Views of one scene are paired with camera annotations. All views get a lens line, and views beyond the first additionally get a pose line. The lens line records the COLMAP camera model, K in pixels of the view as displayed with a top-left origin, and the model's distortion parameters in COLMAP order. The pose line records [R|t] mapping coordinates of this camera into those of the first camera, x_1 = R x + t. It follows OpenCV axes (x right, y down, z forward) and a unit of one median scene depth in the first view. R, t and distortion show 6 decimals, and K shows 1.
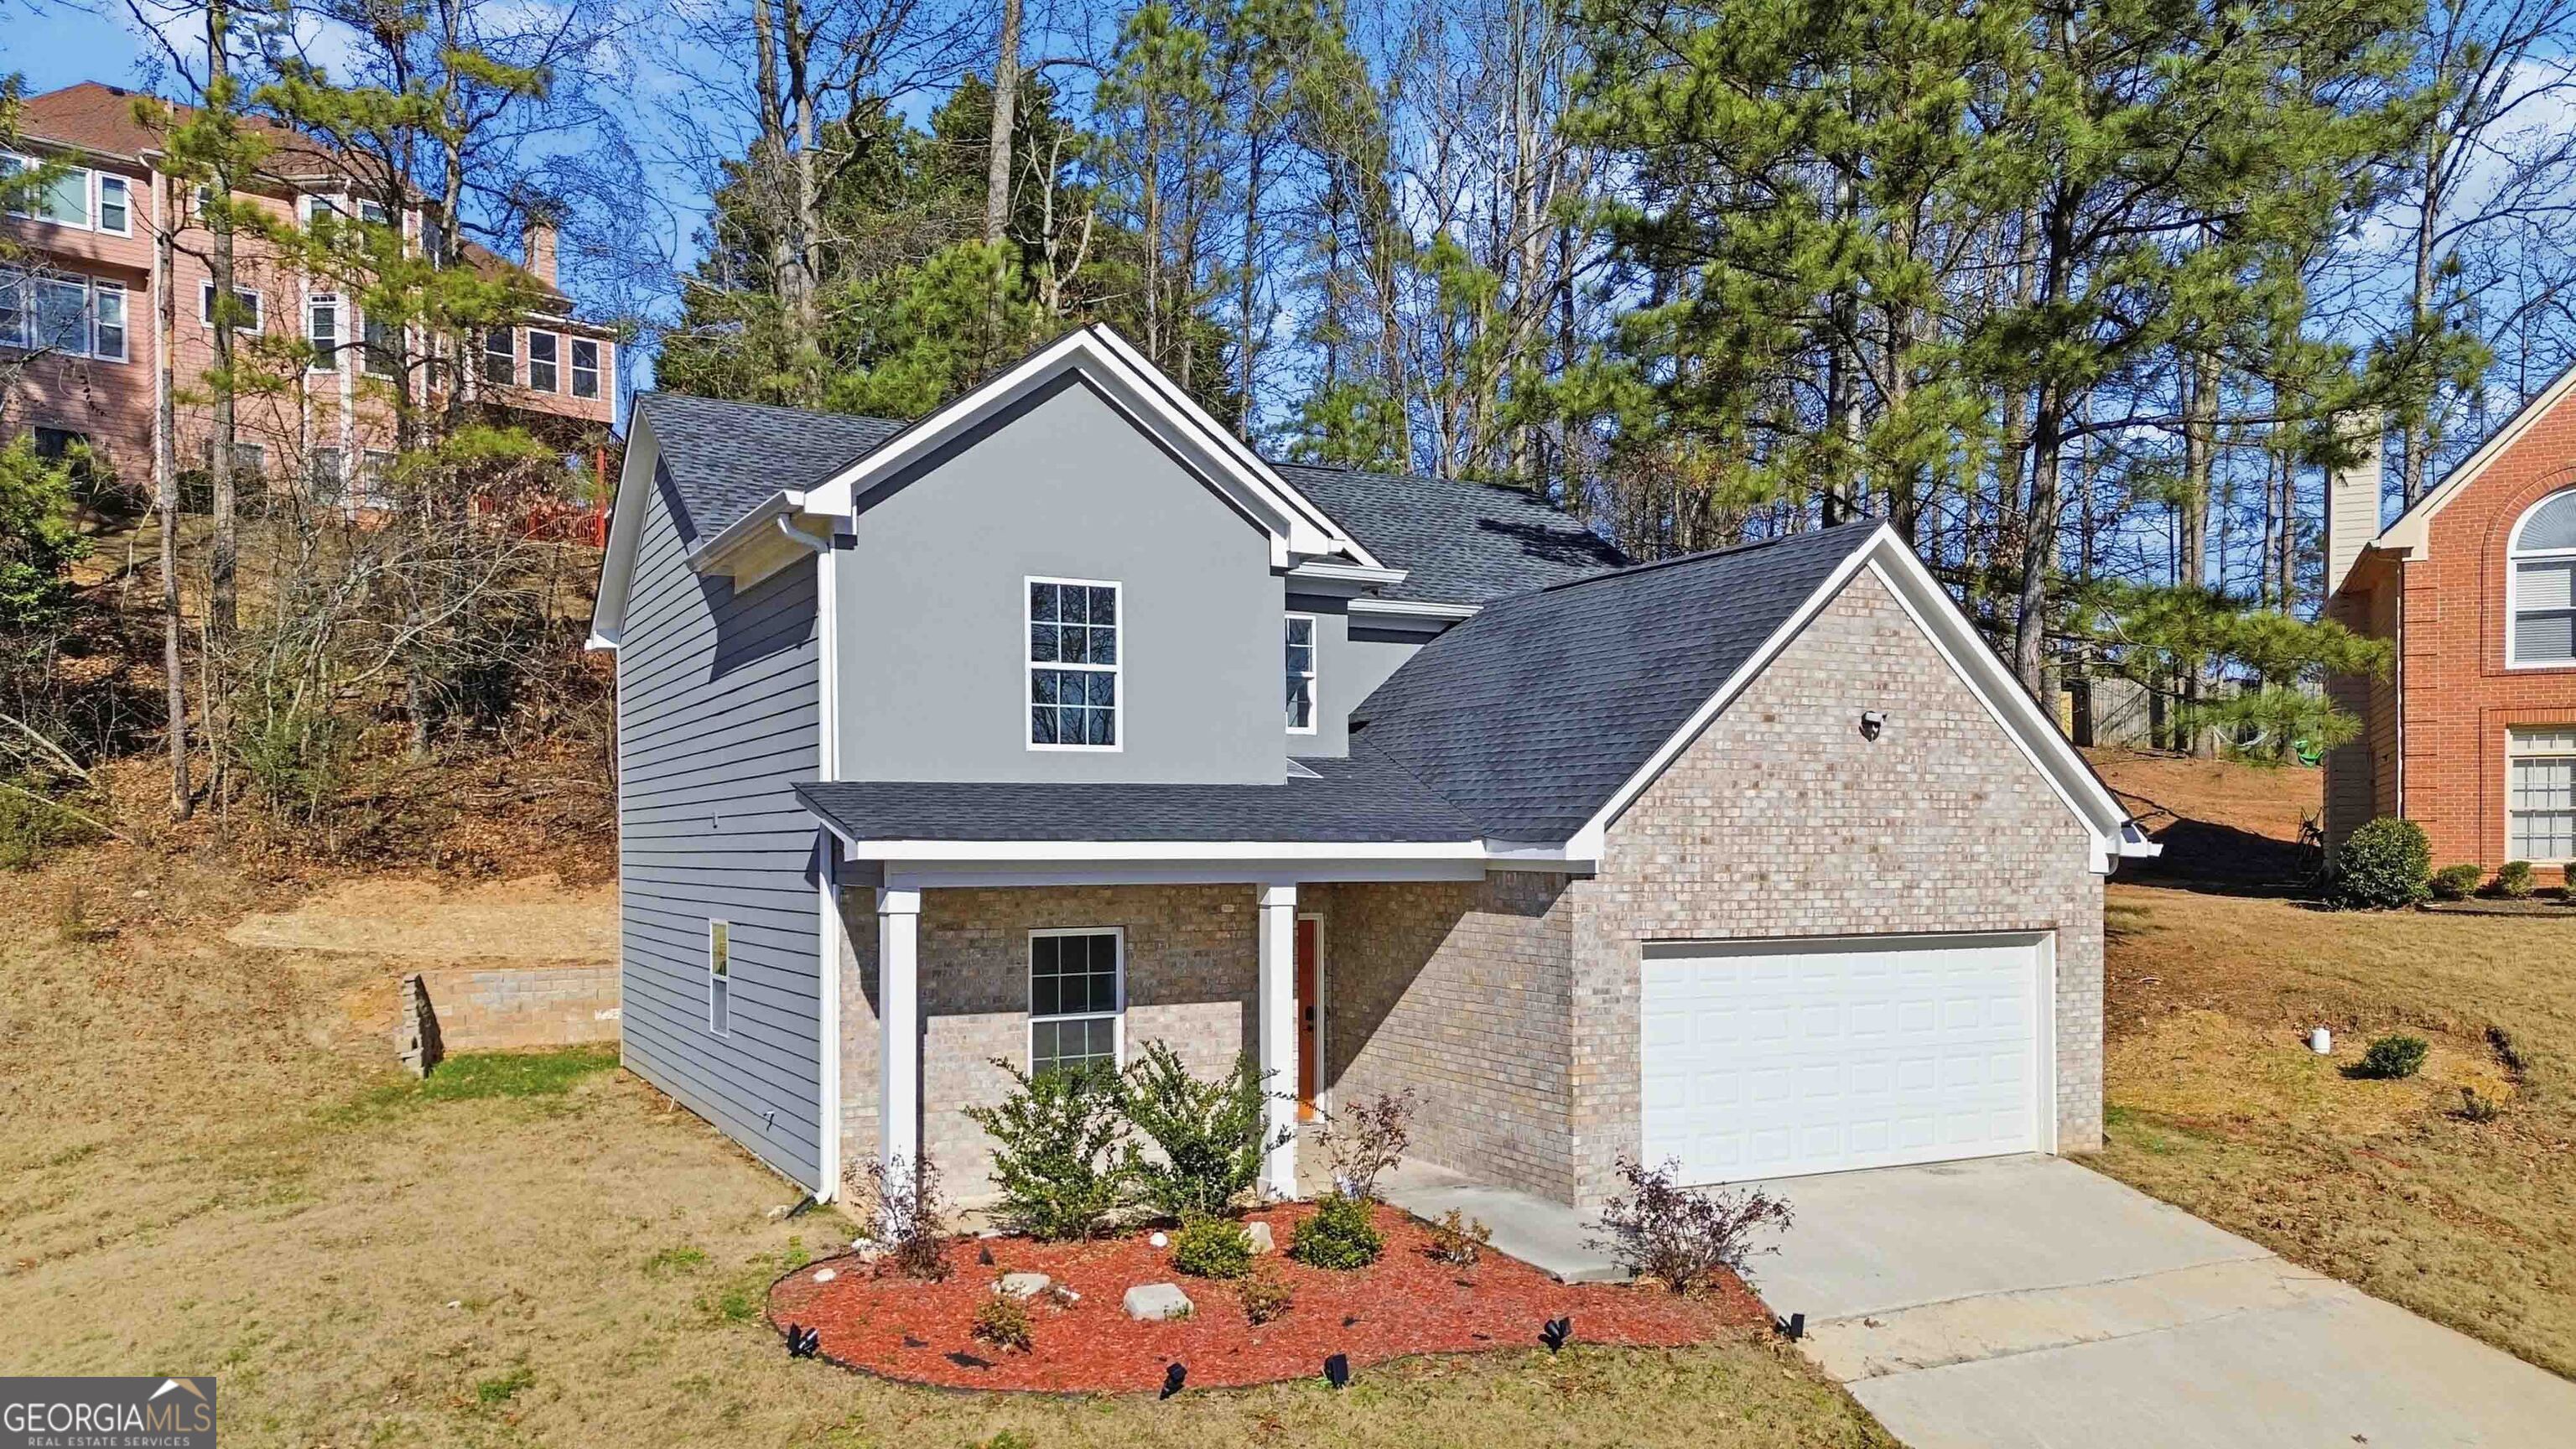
lens RADIAL K [[1869.6, 0, 1279.3], [0, 1869.6, 734.2], [0, 0, 1]] dist [0.053355, -0.018461]
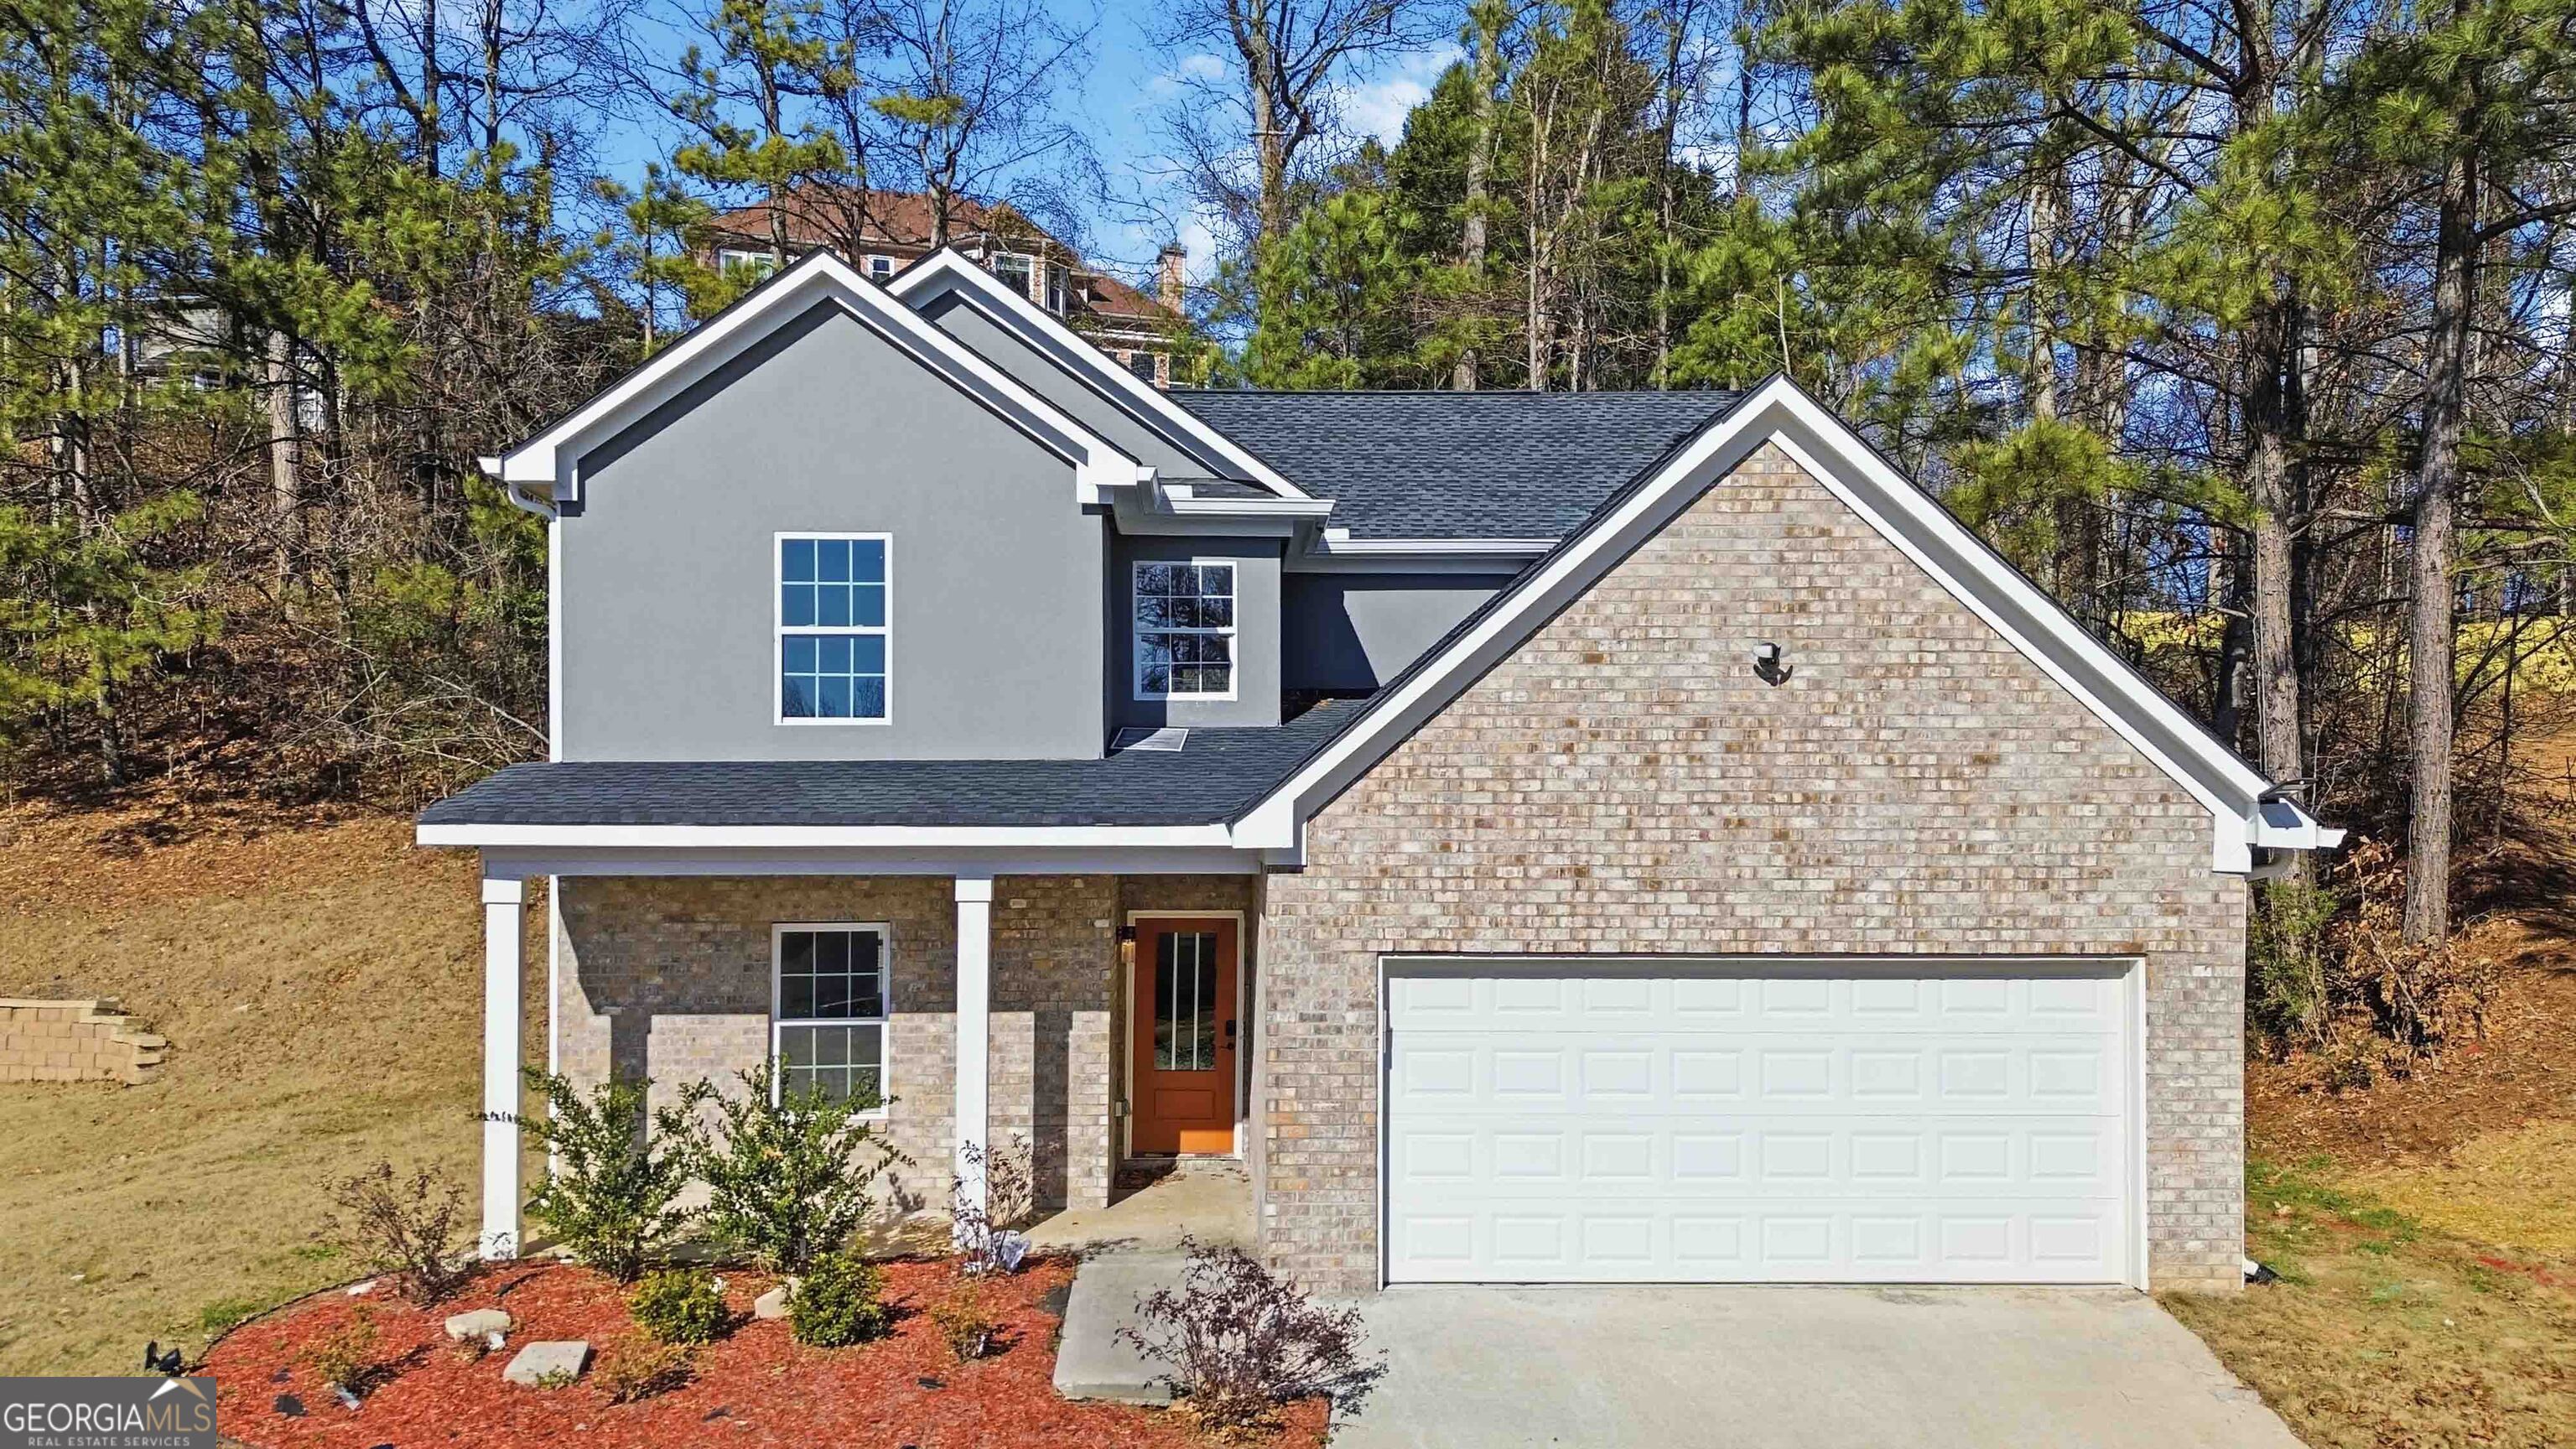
lens RADIAL K [[1869.6, 0, 1303.3], [0, 1869.6, 717.0], [0, 0, 1]] dist [0.053355, -0.018461]
pose [[0.900314, -0.025688, -0.434482, 0.479228], [0.023889, 0.999669, -0.009600, 0.019197], [0.434585, -0.001736, 0.900629, 0.286299]]
